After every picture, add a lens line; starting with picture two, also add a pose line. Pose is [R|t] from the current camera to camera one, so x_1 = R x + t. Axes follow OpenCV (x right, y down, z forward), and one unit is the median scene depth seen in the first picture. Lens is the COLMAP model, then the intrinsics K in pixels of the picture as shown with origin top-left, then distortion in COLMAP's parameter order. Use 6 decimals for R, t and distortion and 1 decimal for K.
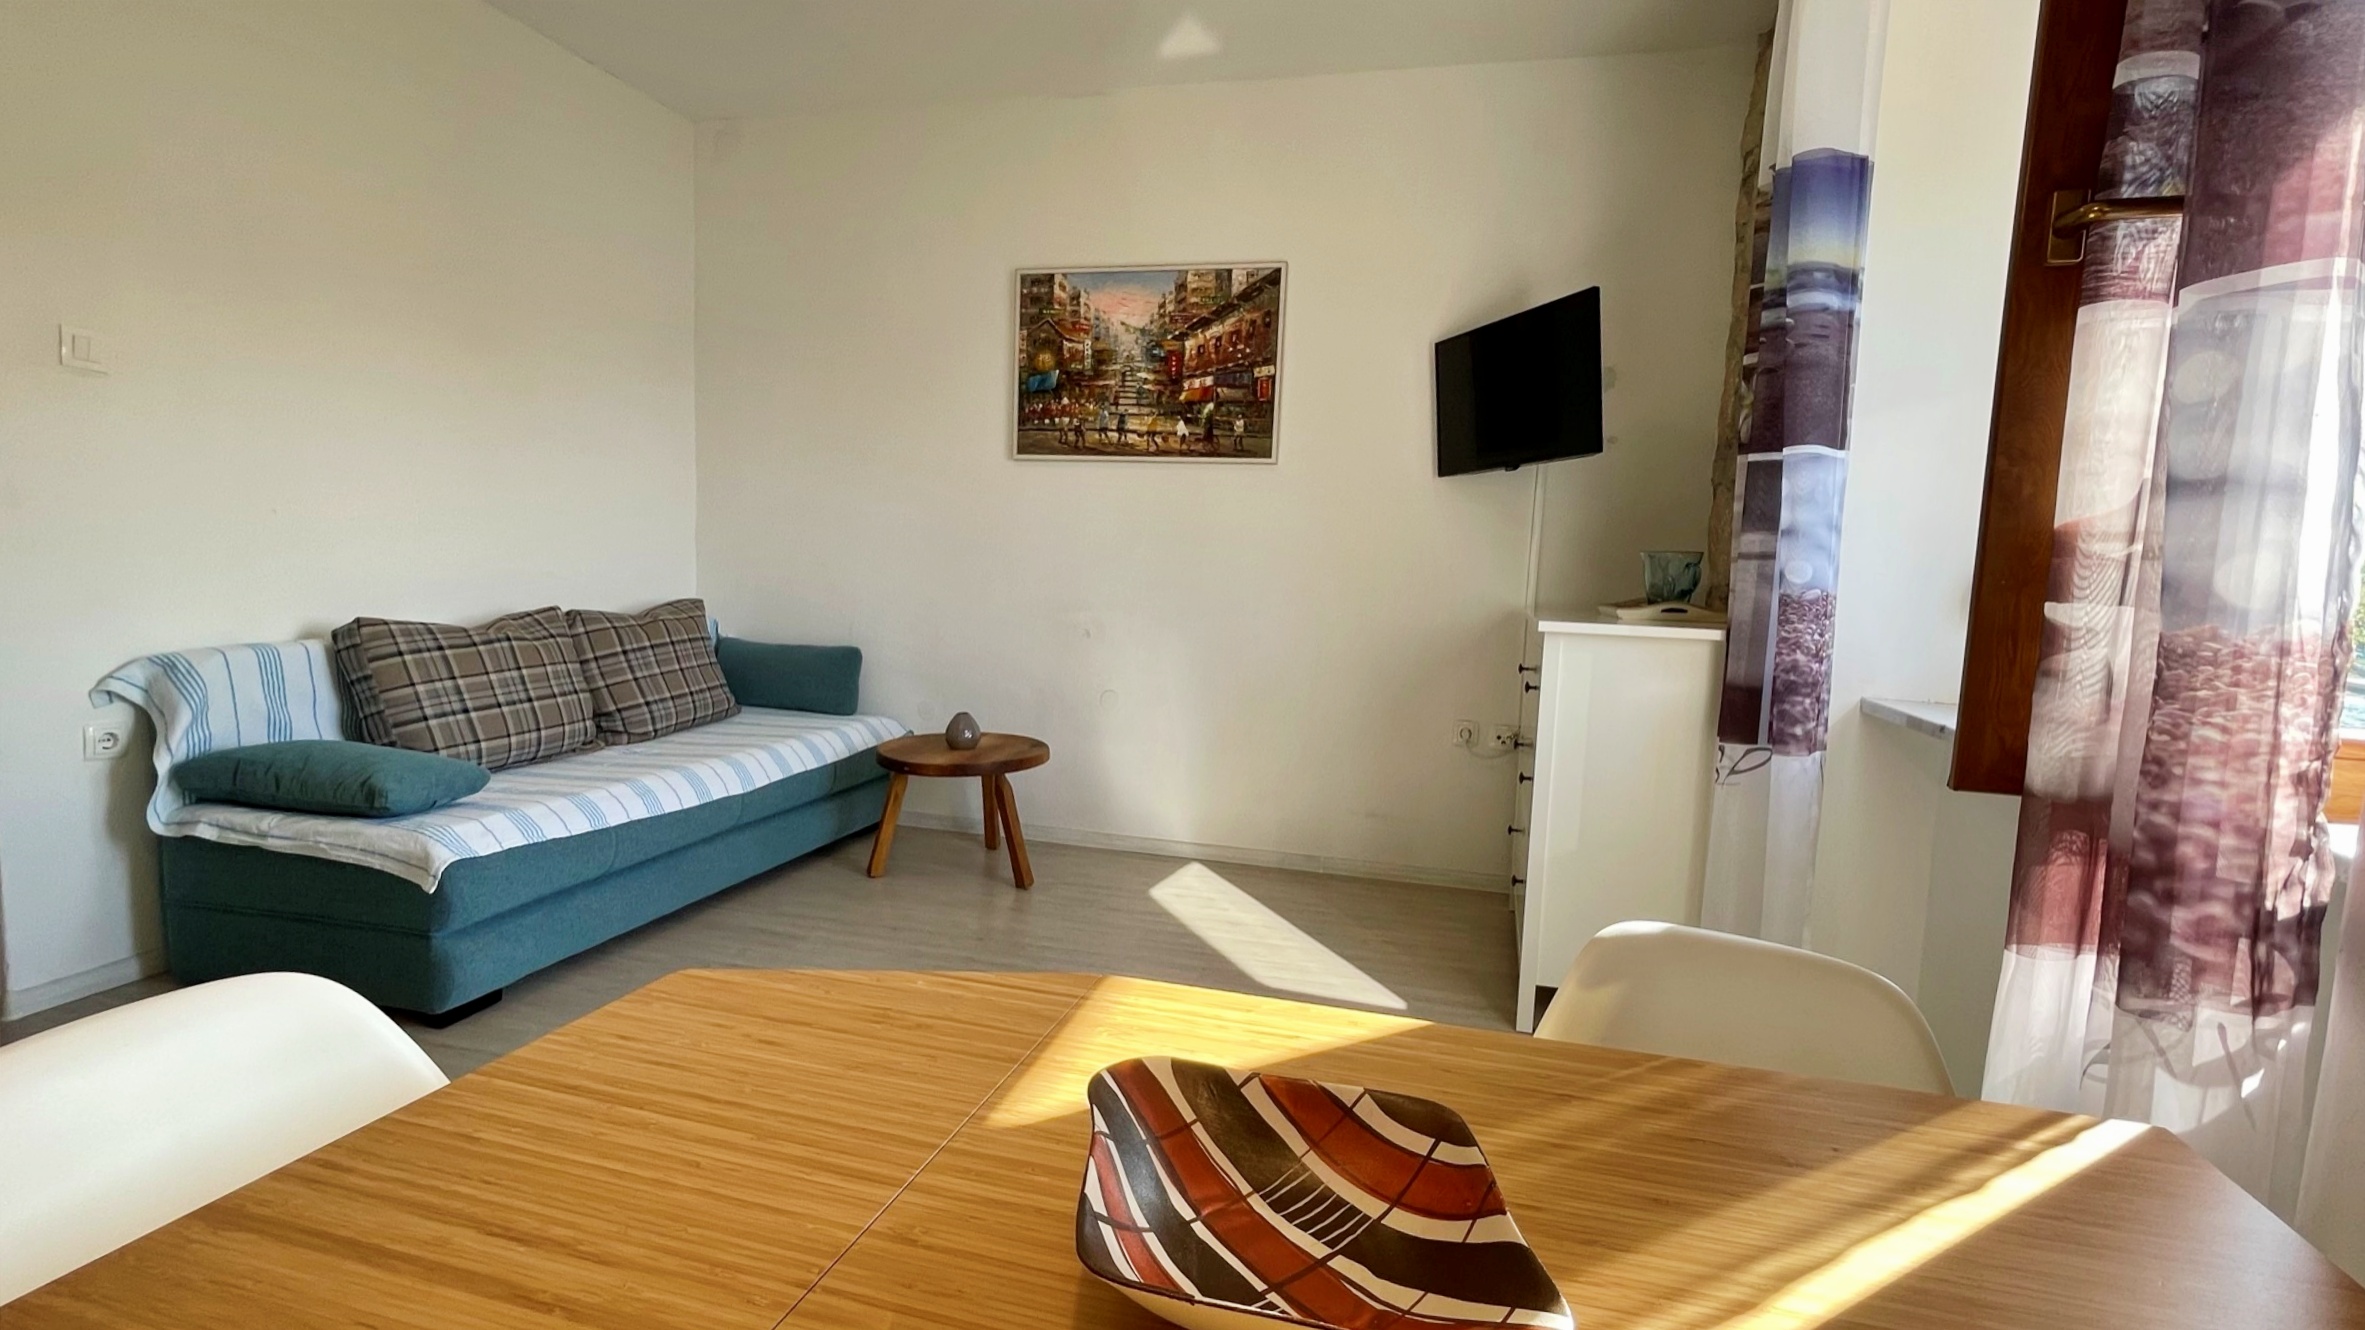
lens RADIAL K [[1095.8, 0, 1176.6], [0, 1095.8, 681.4], [0, 0, 1]] dist [0.002261, 0.000524]
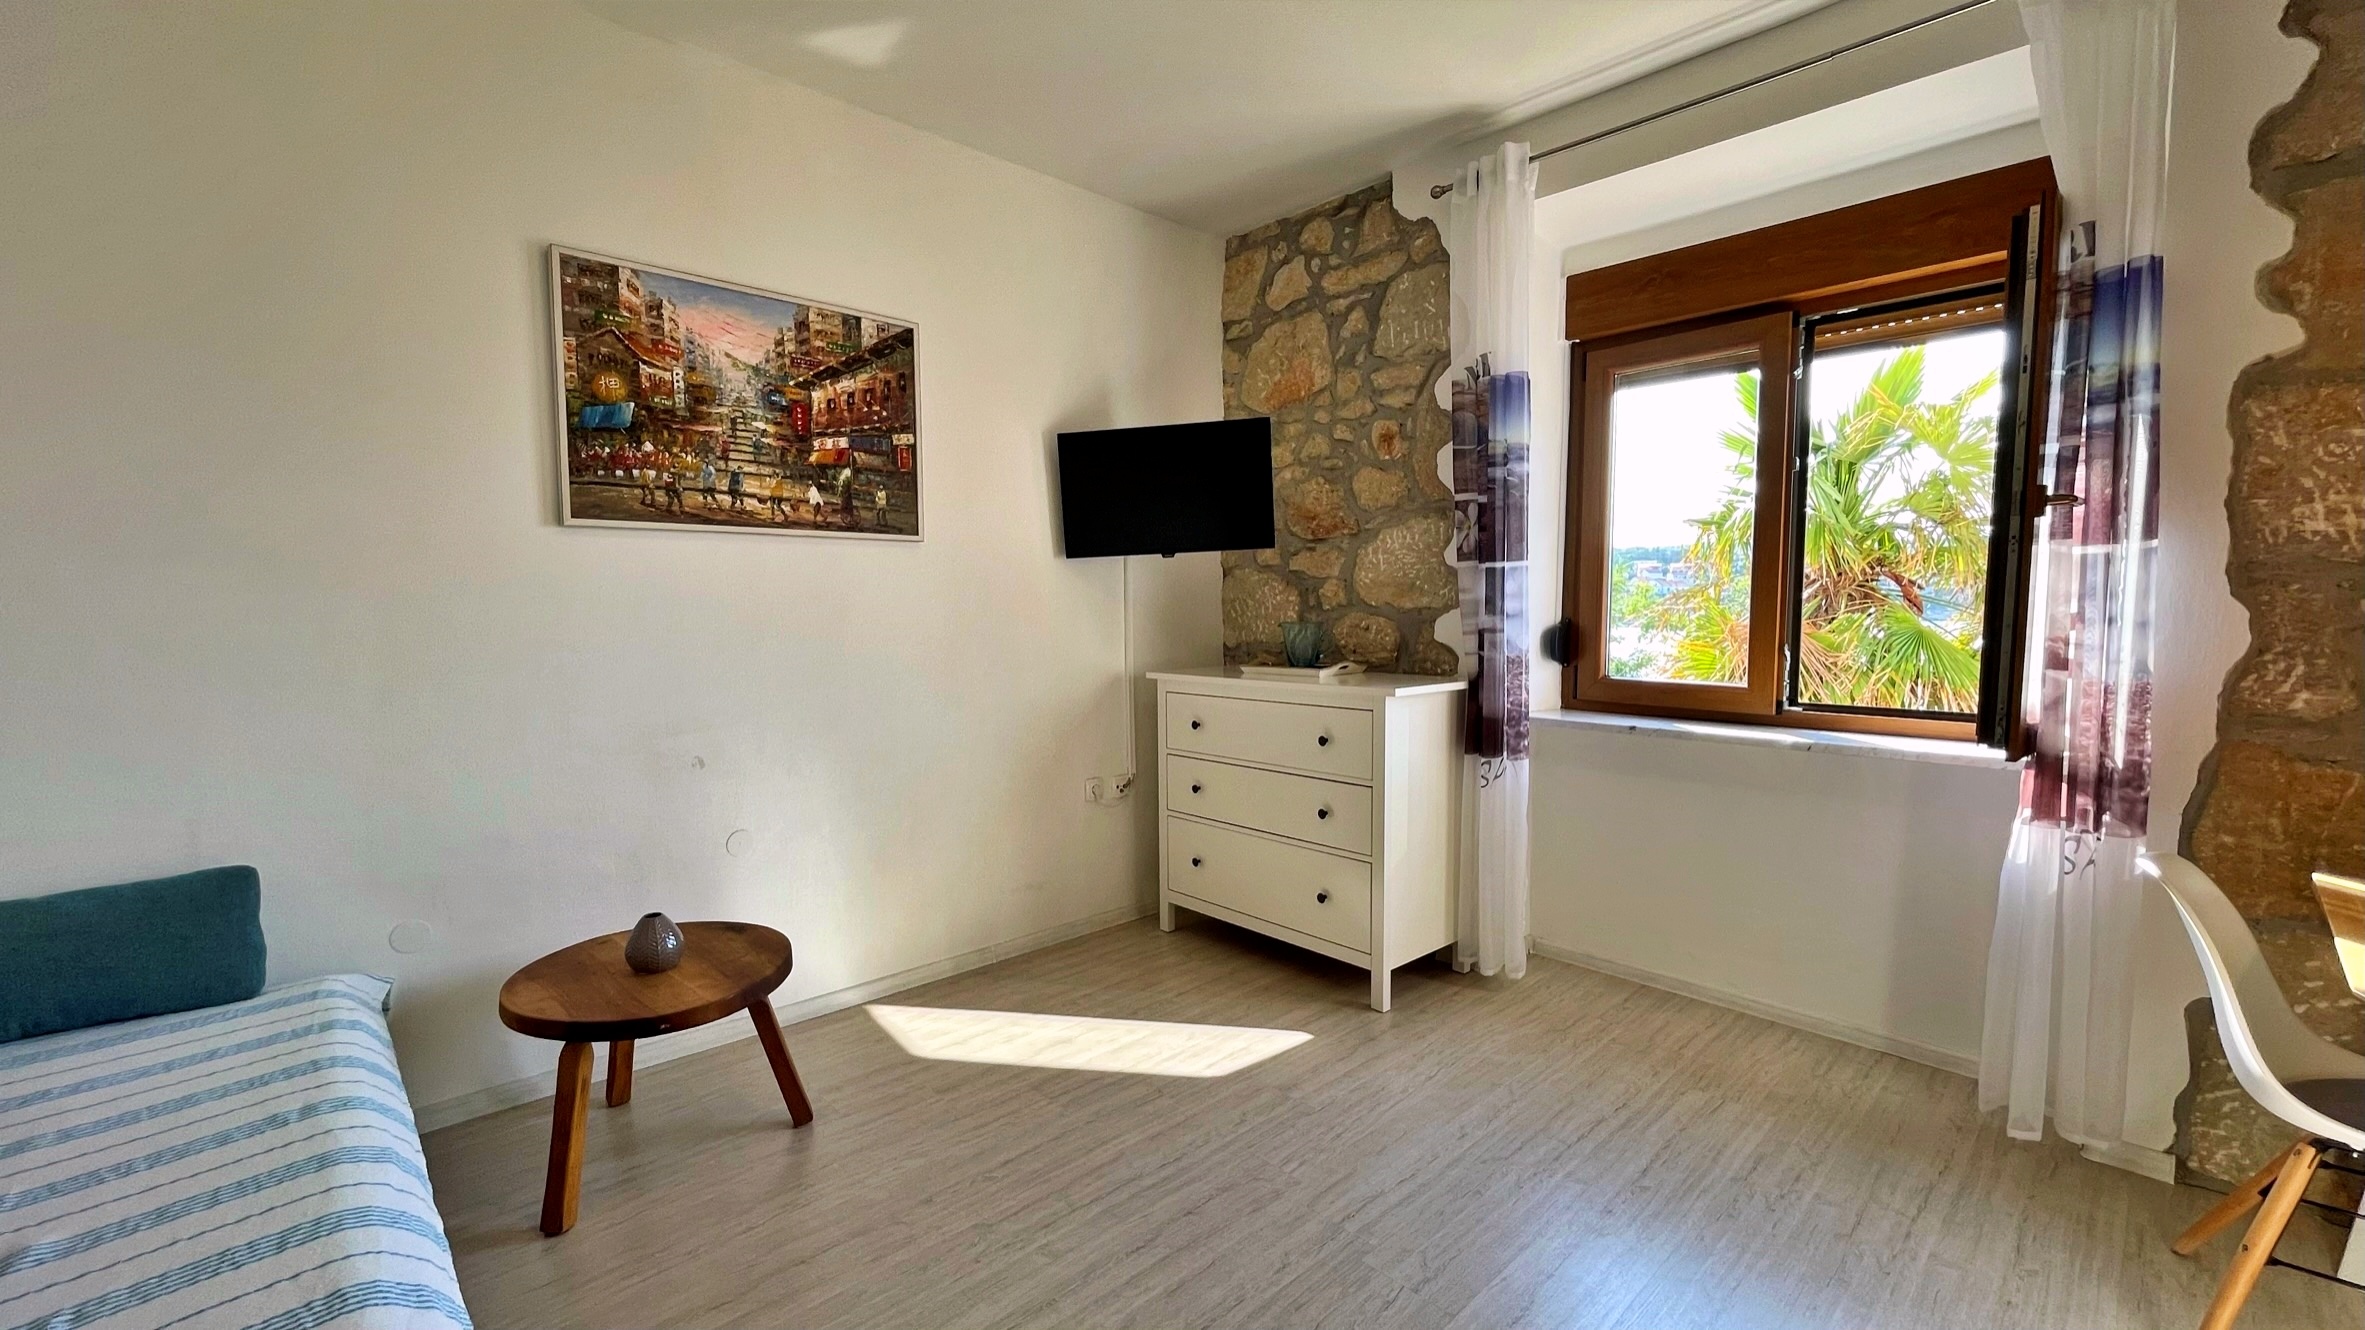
lens RADIAL K [[964.3, 0, 1172.2], [0, 964.3, 676.5], [0, 0, 1]] dist [0.000459, -0.000237]
pose [[0.533928, -0.104180, 0.839087, -0.480781], [0.117518, 0.991892, 0.048373, -0.100067], [-0.837323, 0.072780, 0.541842, 0.392633]]
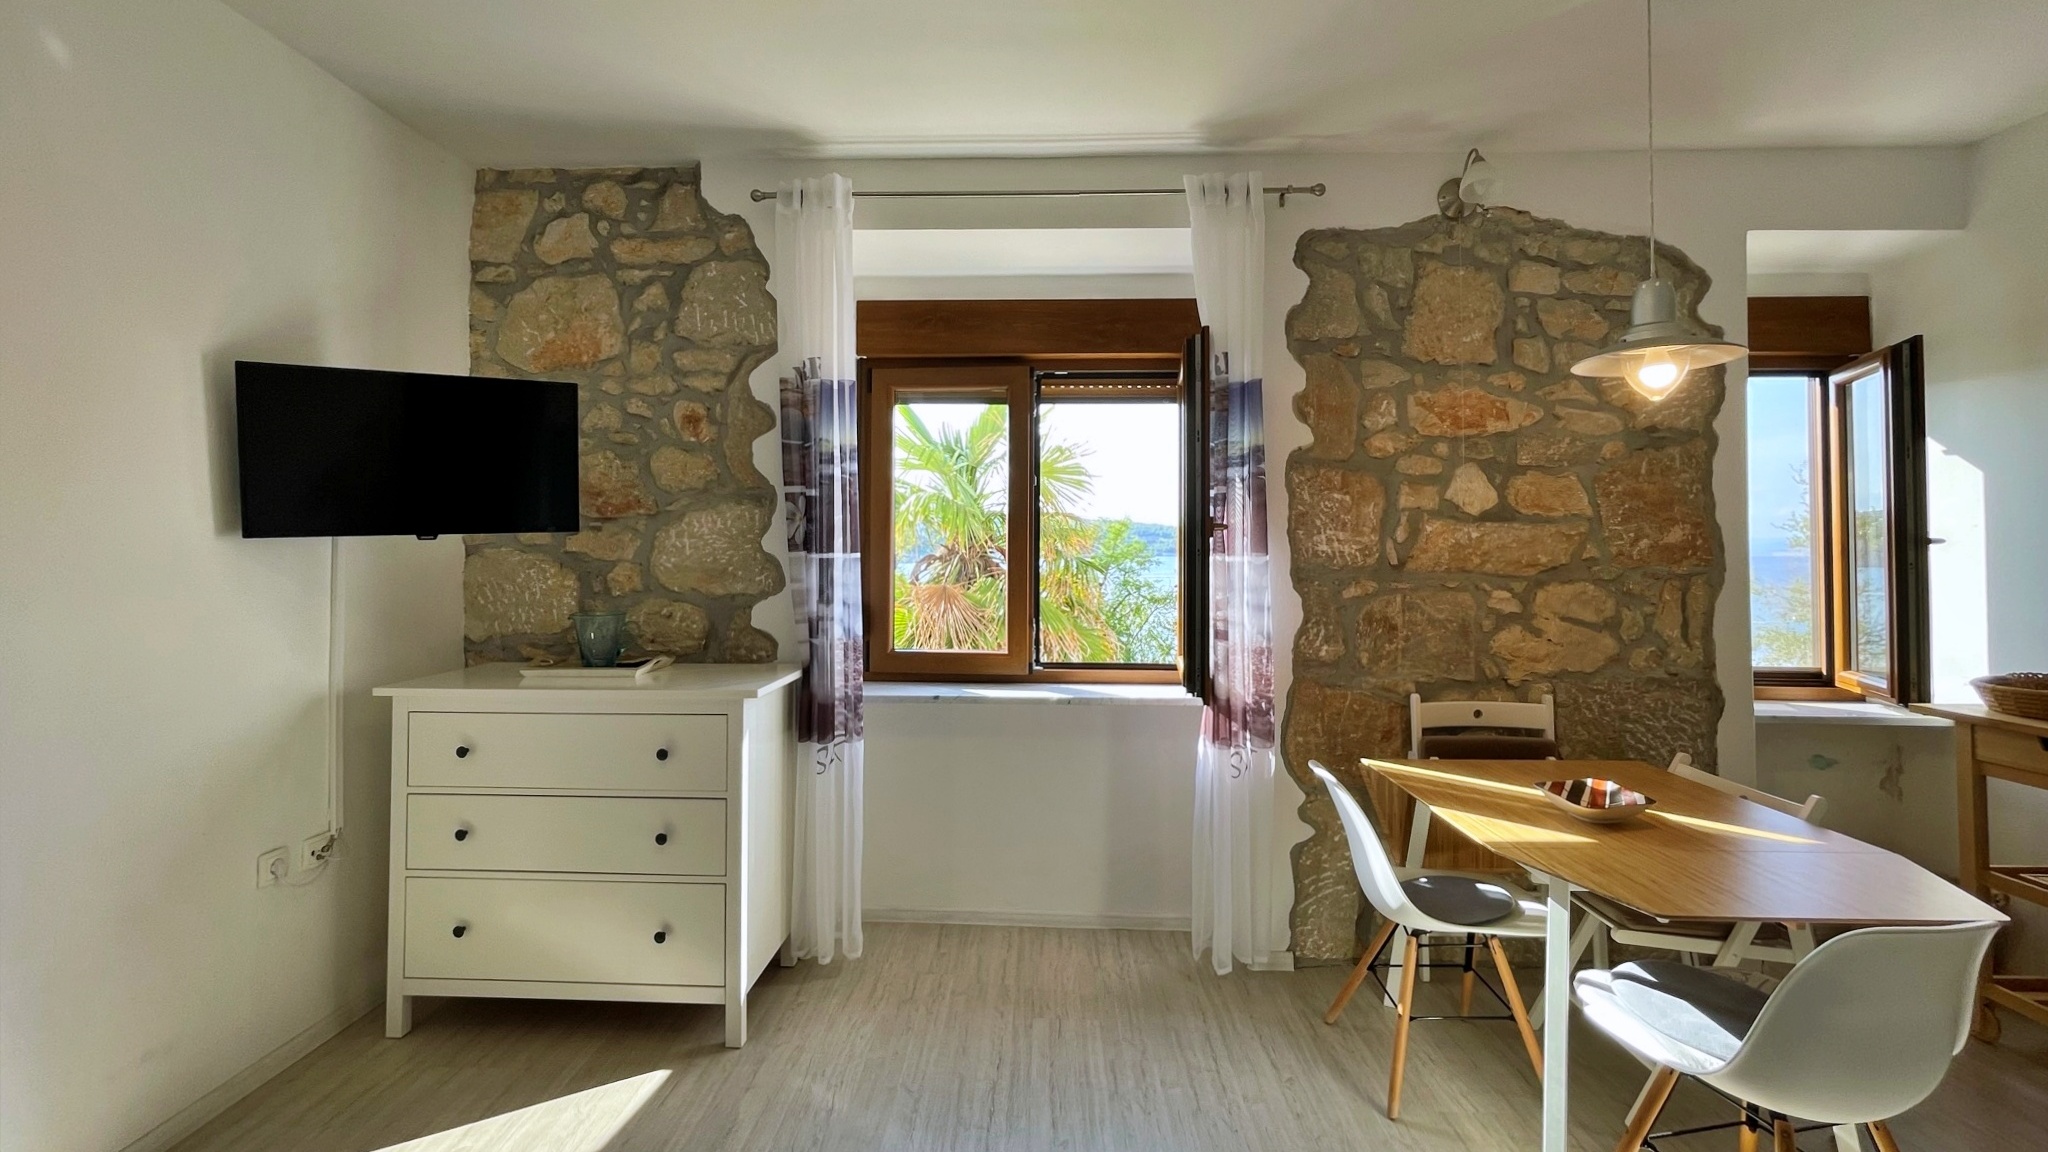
lens RADIAL K [[839.6, 0, 1019.0], [0, 839.6, 524.4], [0, 0, 1]] dist [-0.005262, 0.000032]
pose [[-0.214743, -0.011523, 0.976603, -0.407322], [0.098068, 0.994622, 0.033300, -0.155090], [-0.971735, 0.102924, -0.212458, 0.578445]]
